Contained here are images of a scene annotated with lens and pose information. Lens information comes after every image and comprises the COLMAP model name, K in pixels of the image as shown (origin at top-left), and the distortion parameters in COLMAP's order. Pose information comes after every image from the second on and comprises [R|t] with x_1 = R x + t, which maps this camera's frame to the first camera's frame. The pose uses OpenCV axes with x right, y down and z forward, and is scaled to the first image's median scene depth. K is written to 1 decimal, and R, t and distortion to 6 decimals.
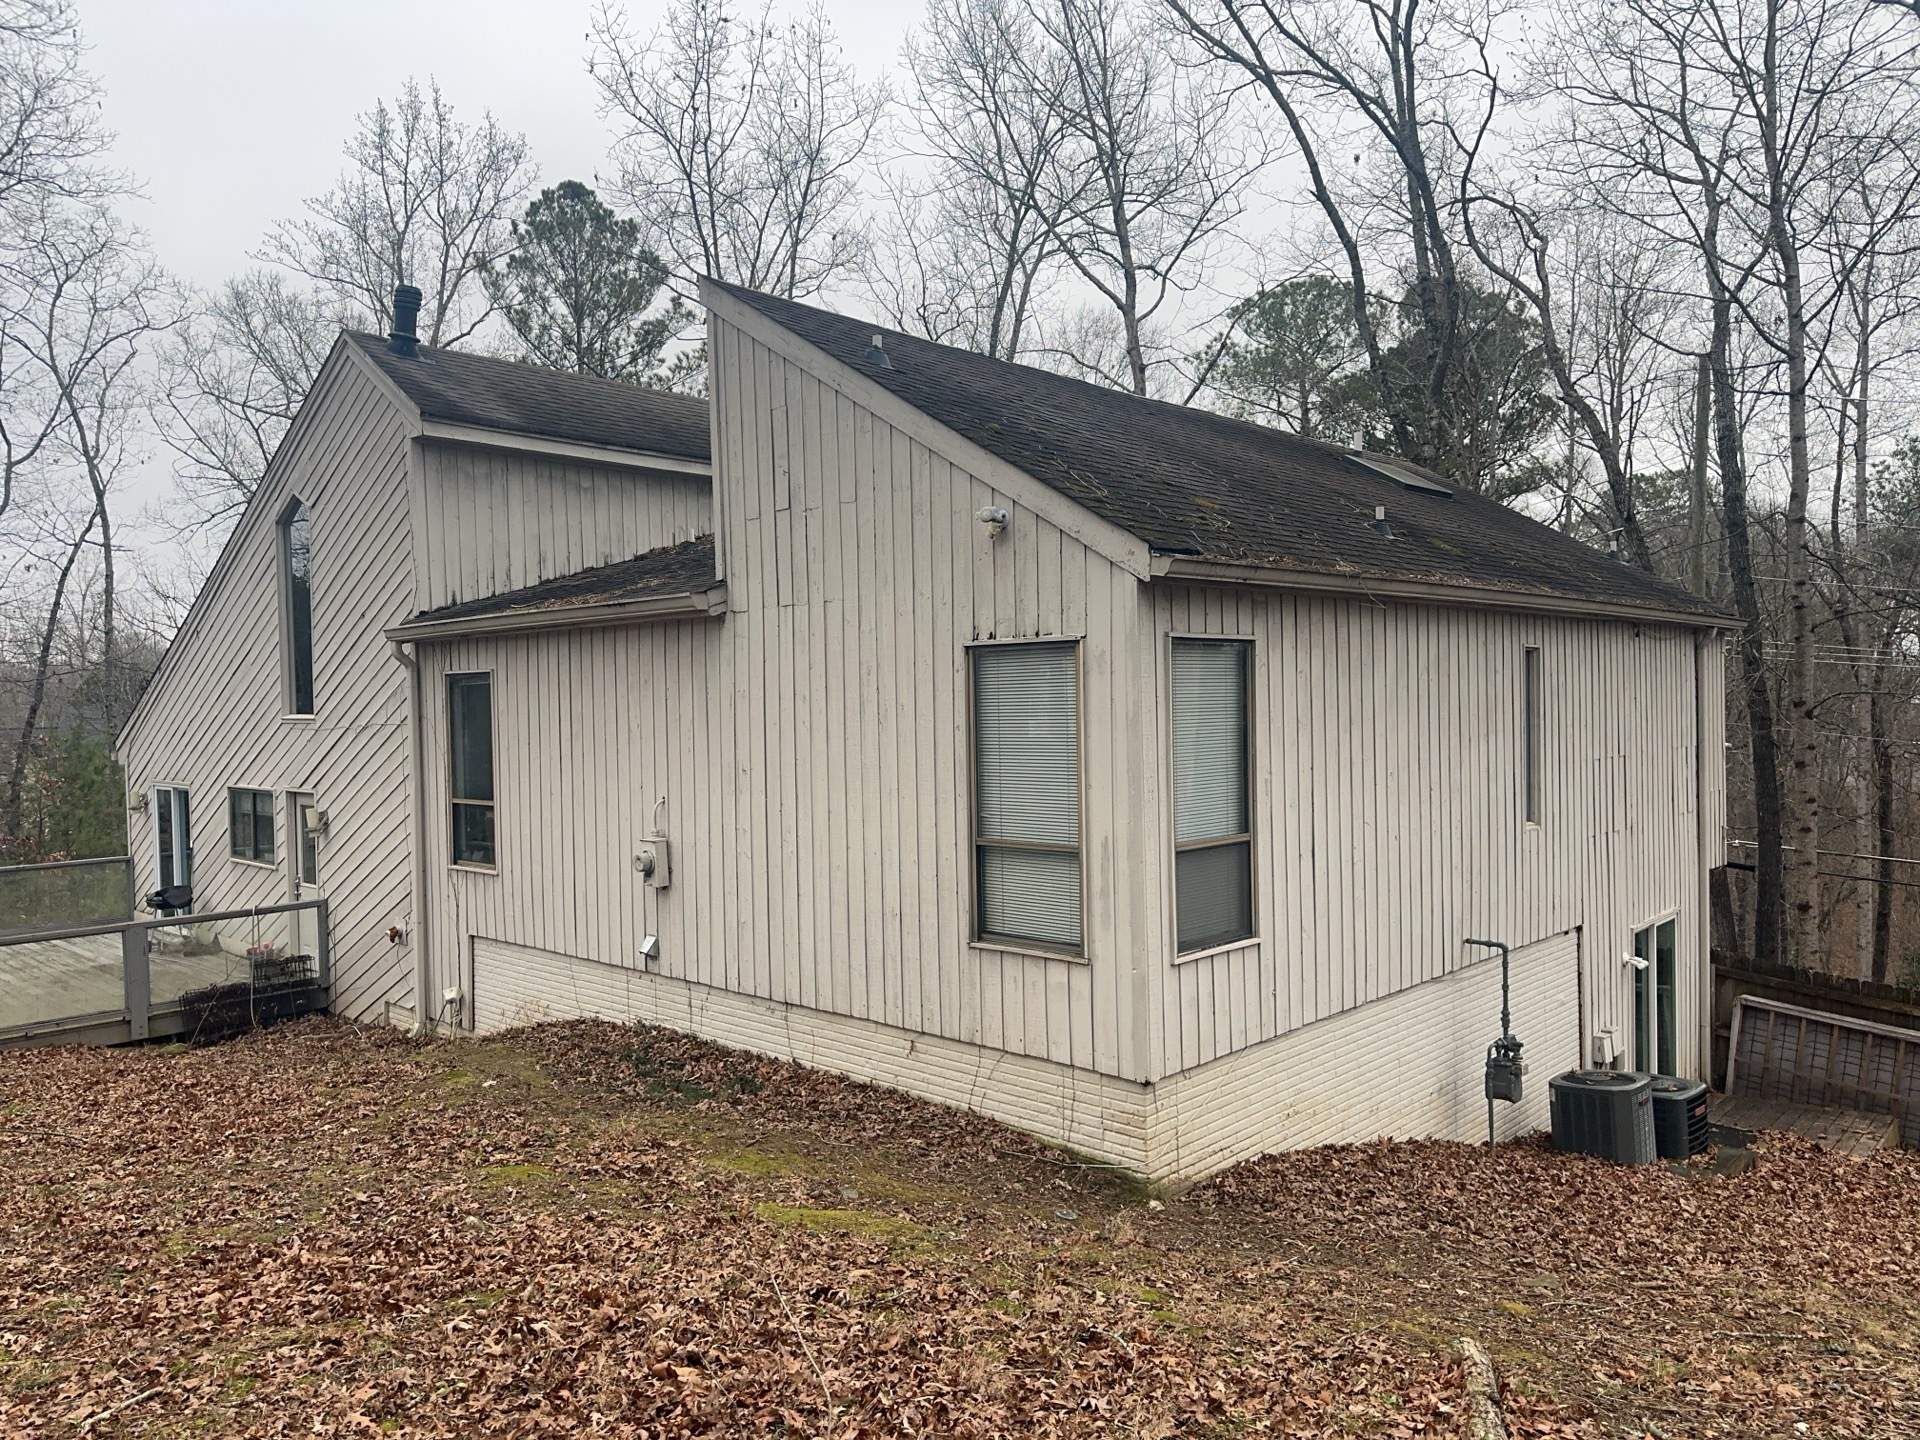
lens RADIAL K [[1335.0, 0, 962.3], [0, 1335.0, 728.5], [0, 0, 1]] dist [0.080811, -0.076922]
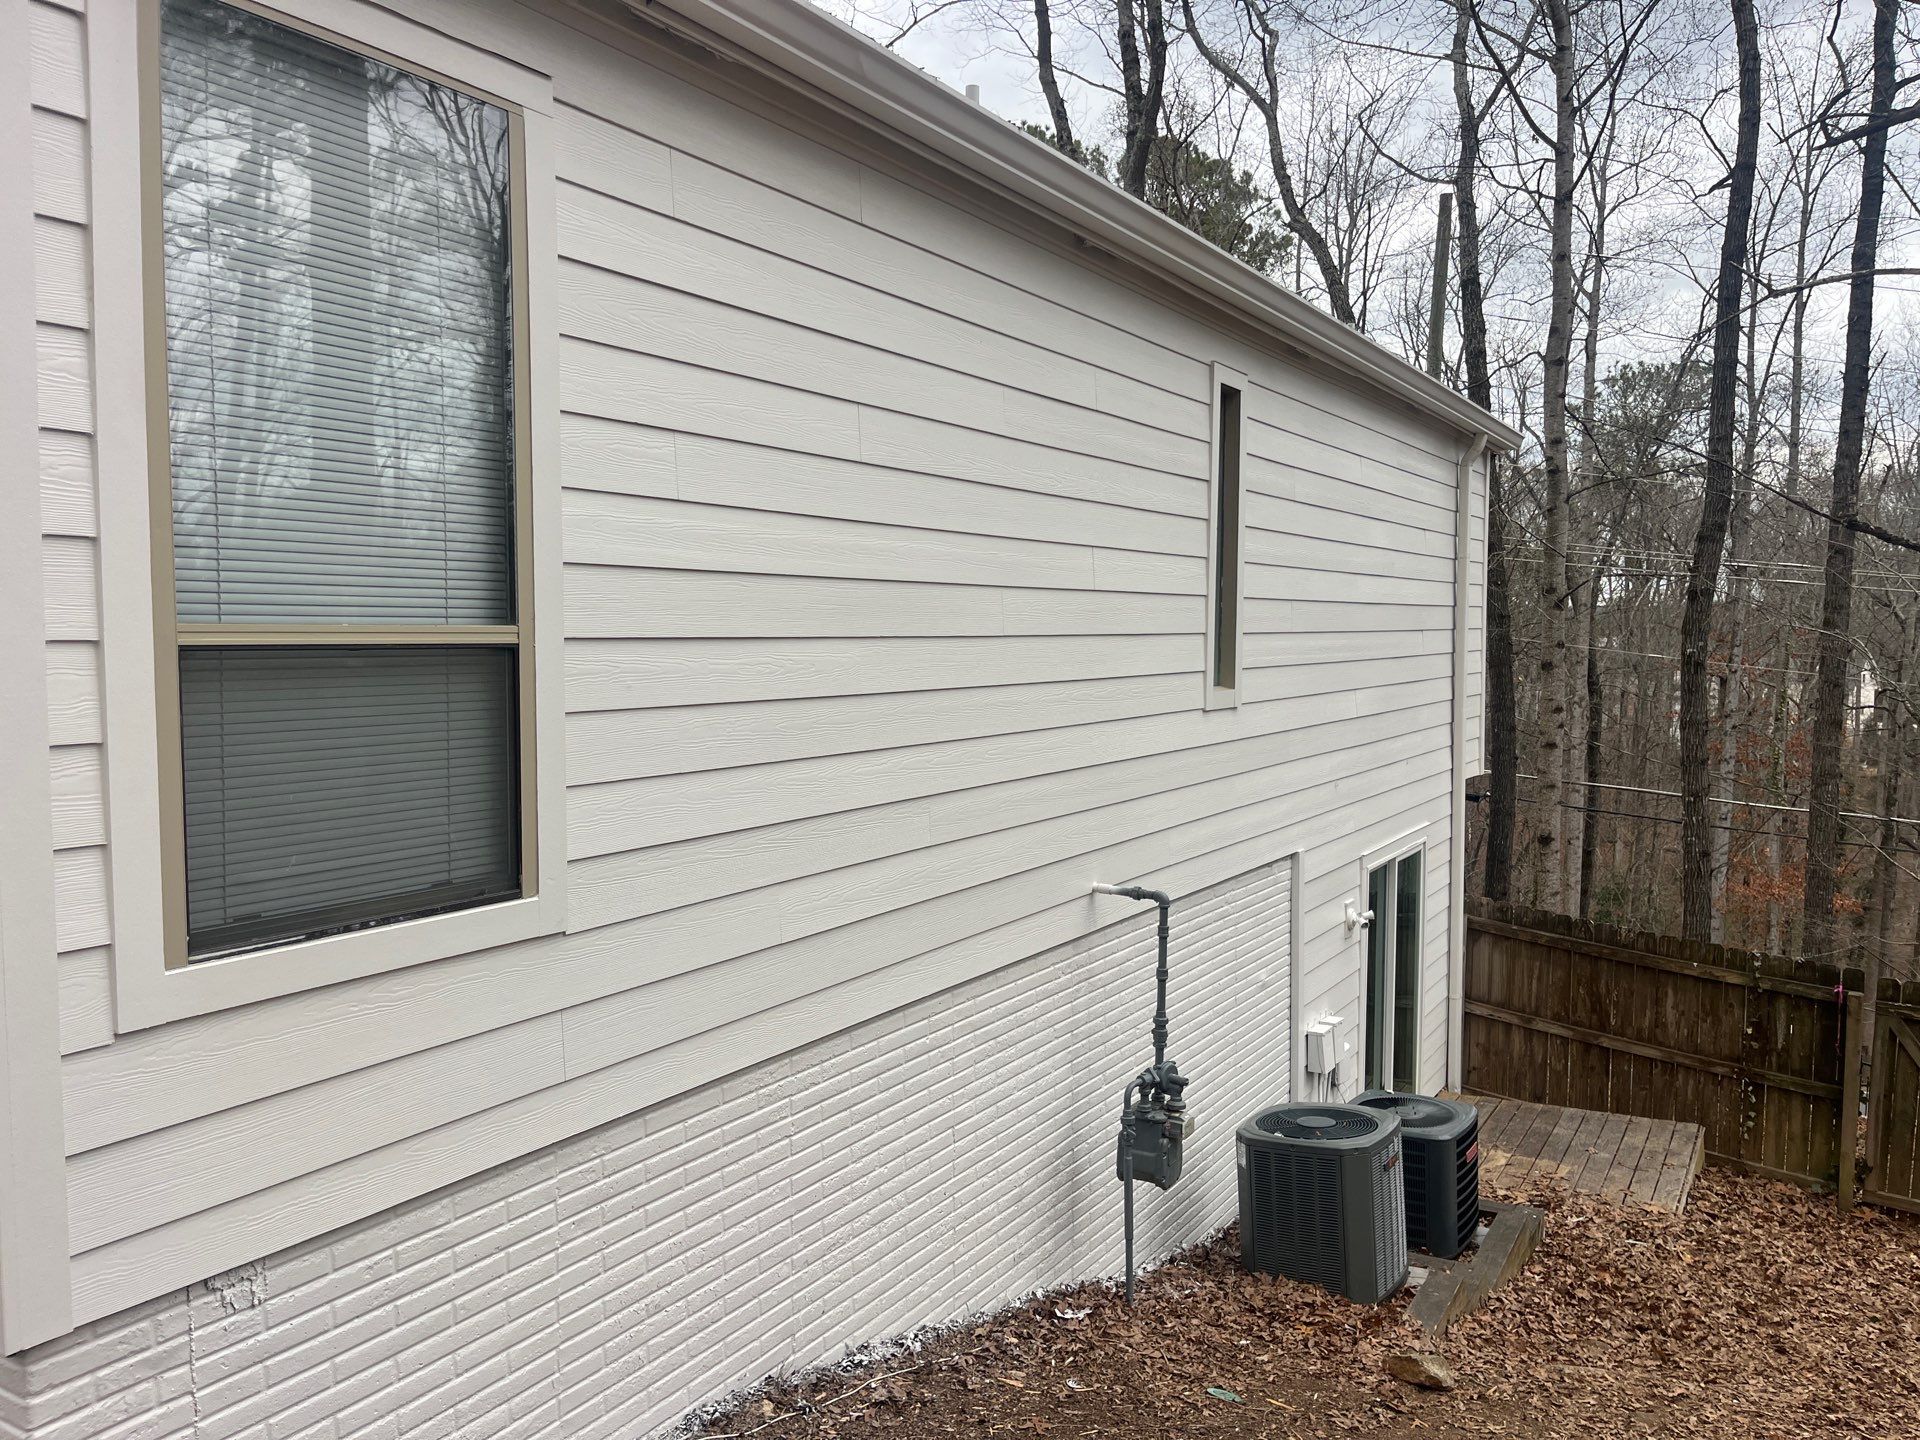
lens RADIAL K [[1381.3, 0, 960.0], [0, 1381.3, 720.0], [0, 0, 1]] dist [0.120849, -0.137150]
pose [[0.981547, 0.010150, 0.190950, 0.203873], [-0.016866, 0.999294, 0.033580, 0.069394], [-0.190475, -0.036181, 0.981025, 0.449134]]
